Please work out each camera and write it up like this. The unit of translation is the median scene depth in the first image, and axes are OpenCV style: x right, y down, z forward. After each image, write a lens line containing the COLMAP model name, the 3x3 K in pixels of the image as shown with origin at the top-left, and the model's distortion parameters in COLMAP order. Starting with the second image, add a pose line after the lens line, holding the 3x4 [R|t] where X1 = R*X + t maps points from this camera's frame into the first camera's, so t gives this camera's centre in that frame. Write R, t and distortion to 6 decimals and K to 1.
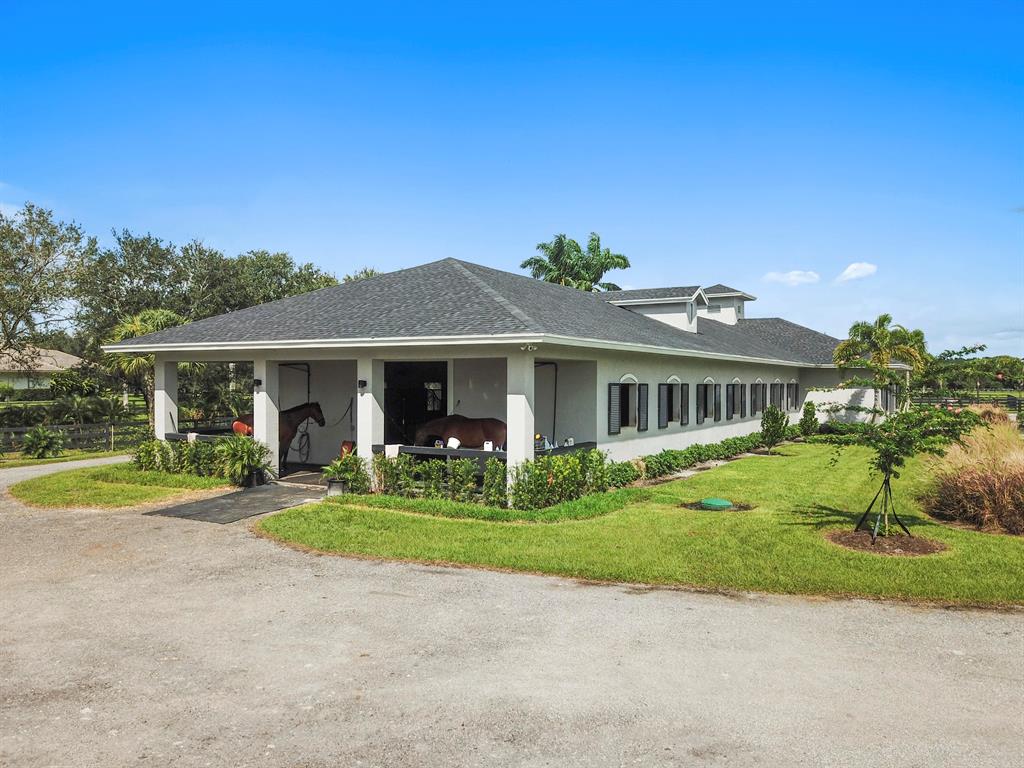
lens RADIAL K [[788.6, 0, 512.0], [0, 788.6, 384.0], [0, 0, 1]] dist [-0.002402, -0.007278]
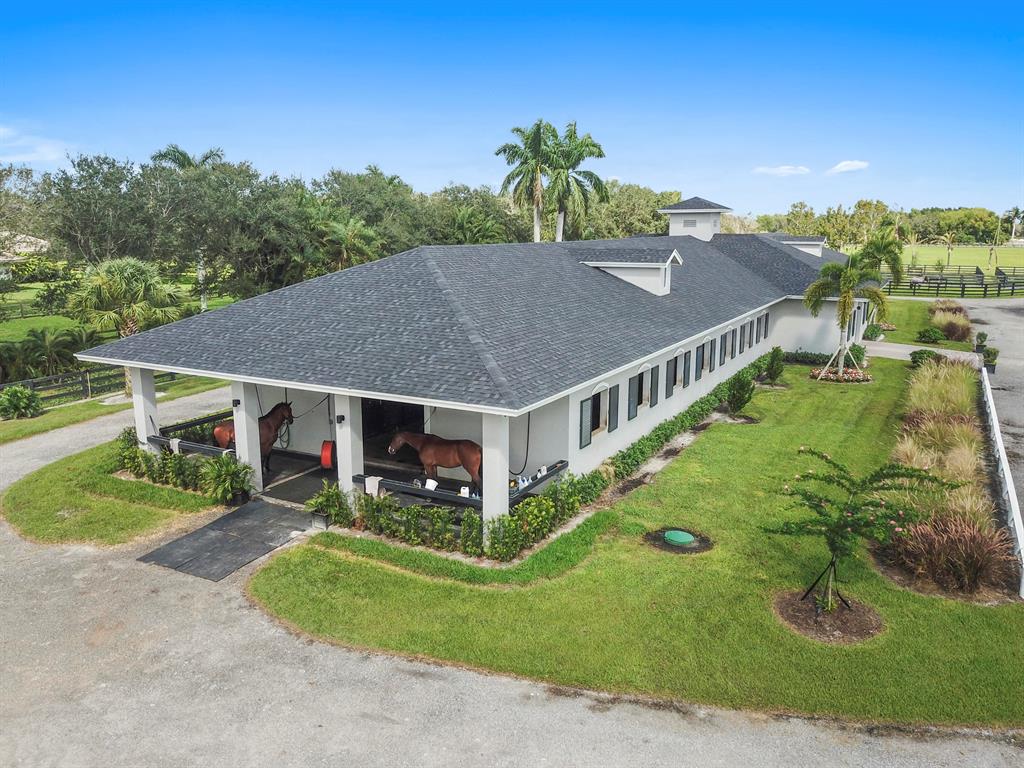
lens RADIAL K [[784.1, 0, 512.0], [0, 784.1, 384.0], [0, 0, 1]] dist [-0.003134, -0.001009]
pose [[0.999453, -0.003604, 0.032879, -0.001368], [-0.003865, 0.974512, 0.224300, -0.277981], [-0.032850, -0.224304, 0.973965, 0.015067]]
